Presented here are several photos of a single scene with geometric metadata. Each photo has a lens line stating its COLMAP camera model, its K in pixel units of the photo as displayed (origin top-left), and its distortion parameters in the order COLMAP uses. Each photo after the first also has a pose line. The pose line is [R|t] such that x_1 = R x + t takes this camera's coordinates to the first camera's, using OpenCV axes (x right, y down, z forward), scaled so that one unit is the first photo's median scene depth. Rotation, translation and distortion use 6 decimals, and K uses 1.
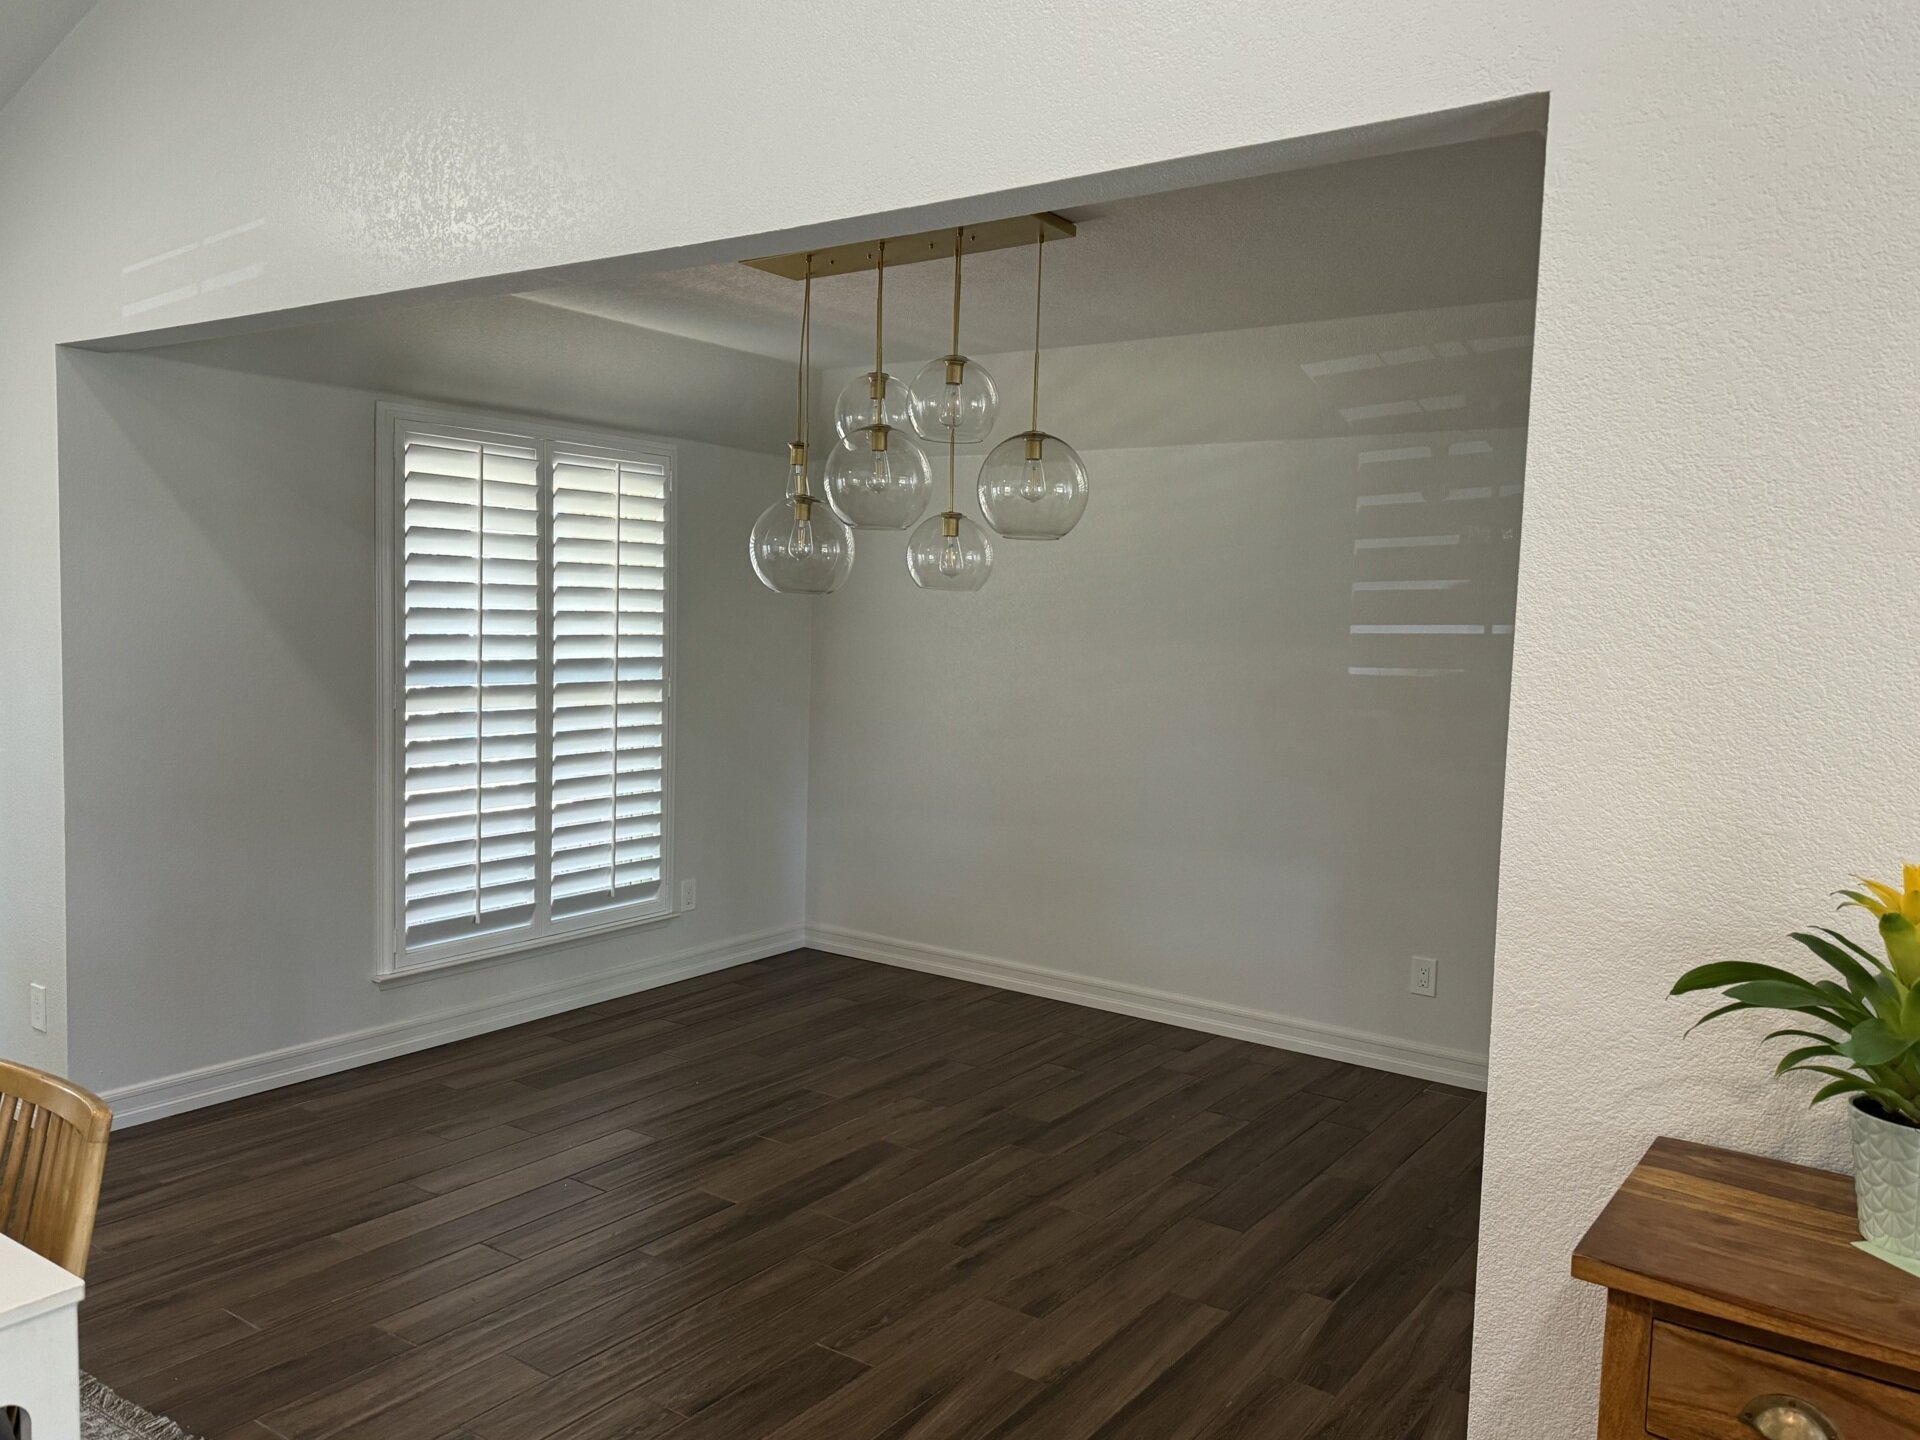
lens RADIAL K [[1470.4, 0, 943.4], [0, 1470.4, 722.0], [0, 0, 1]] dist [0.094414, -0.011378]
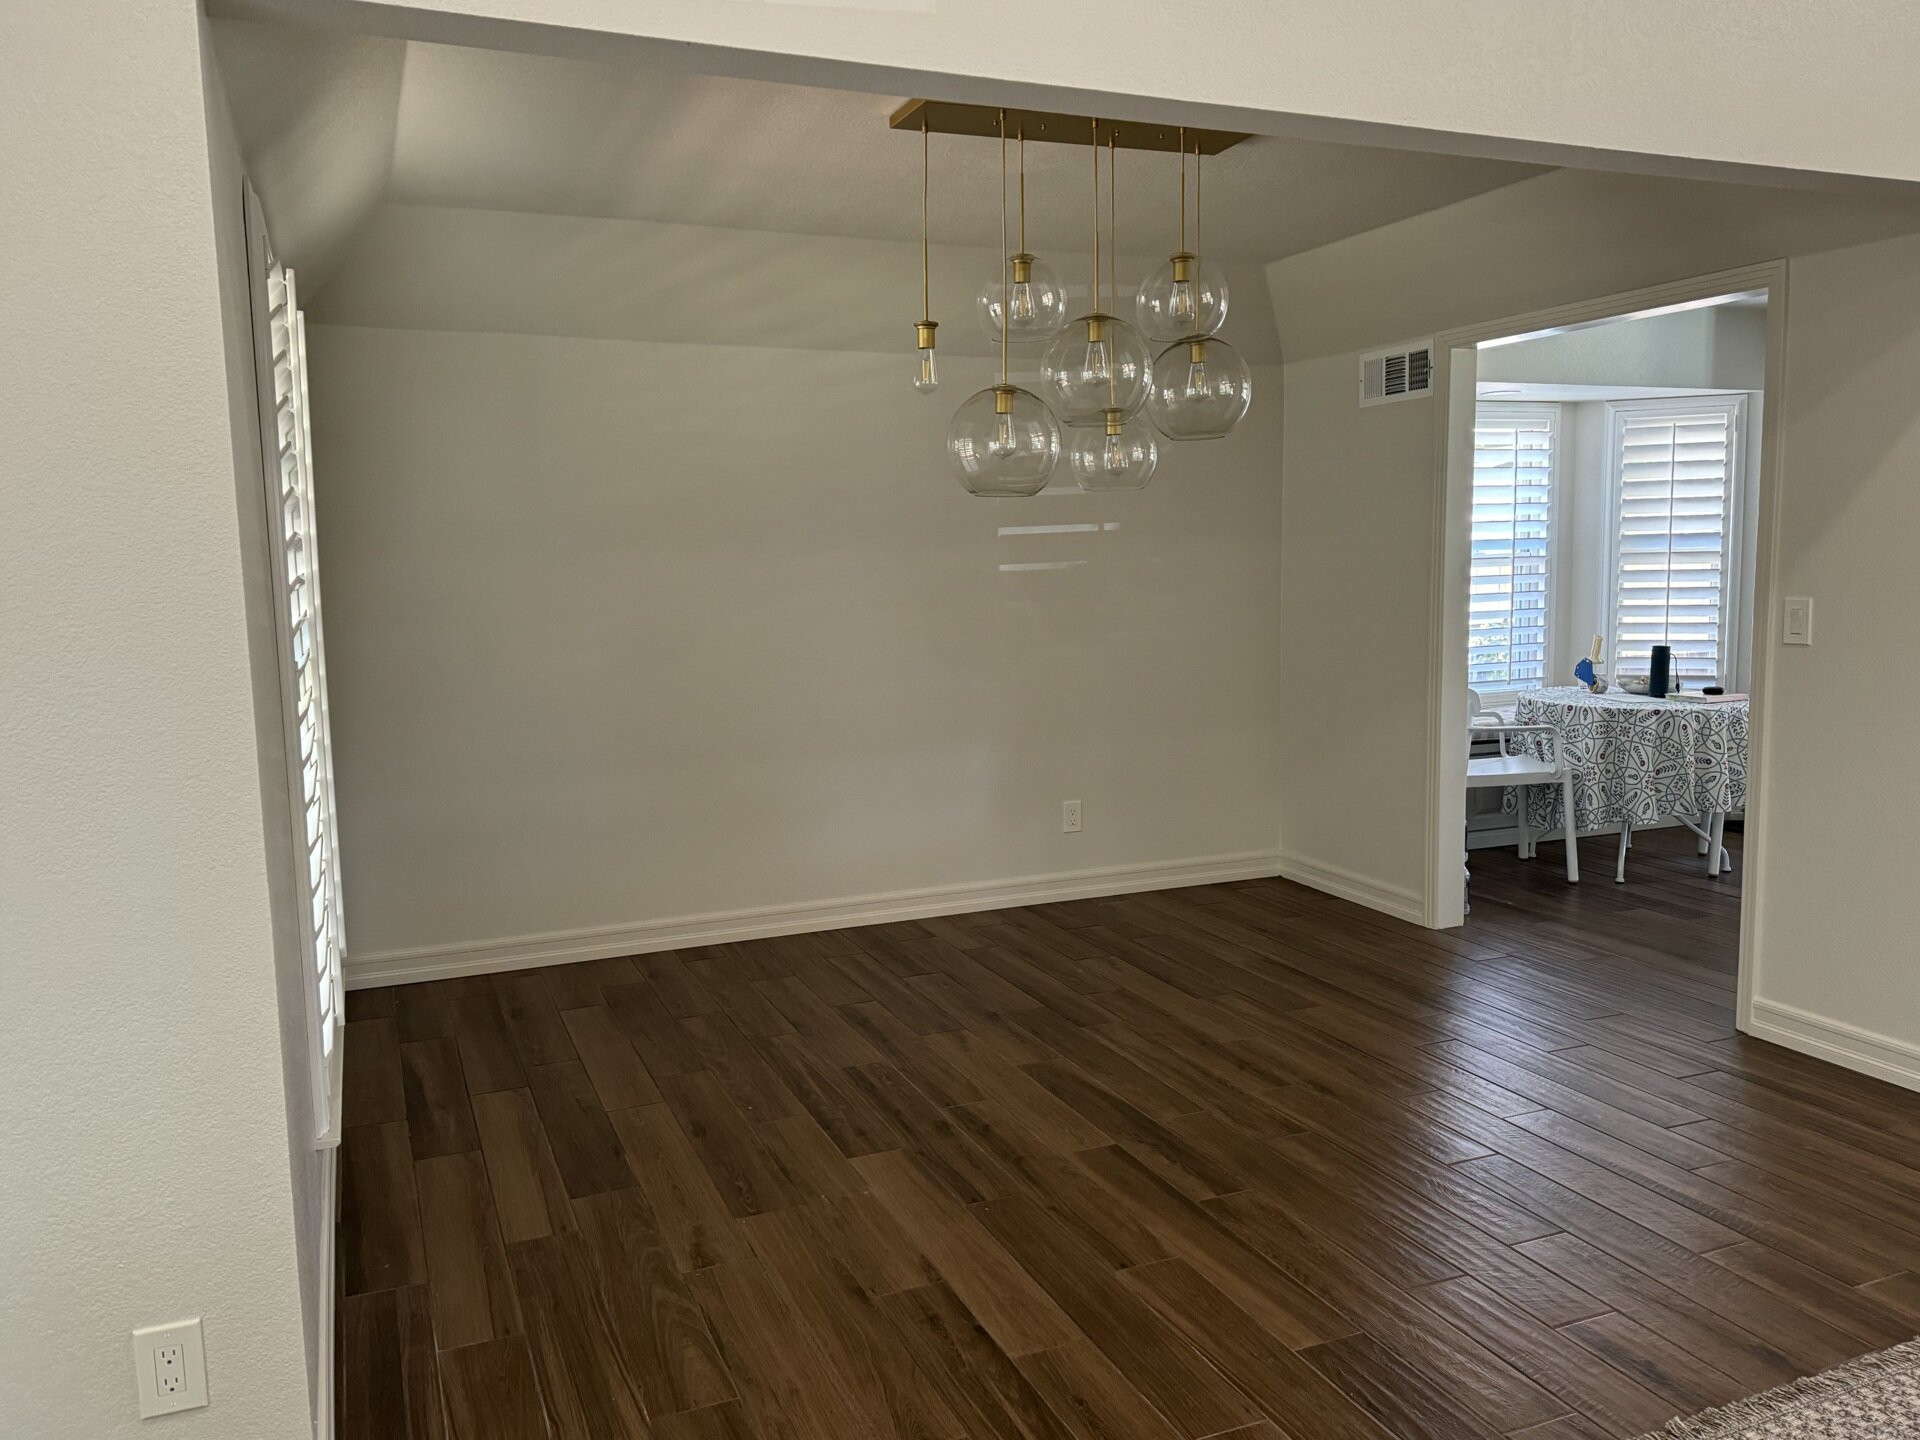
lens RADIAL K [[1470.4, 0, 943.9], [0, 1470.4, 723.3], [0, 0, 1]] dist [0.094414, -0.011378]
pose [[0.525796, -0.138171, 0.839314, -0.787774], [0.100362, 0.989904, 0.100089, -0.037990], [-0.844669, 0.031609, 0.534355, 0.481963]]
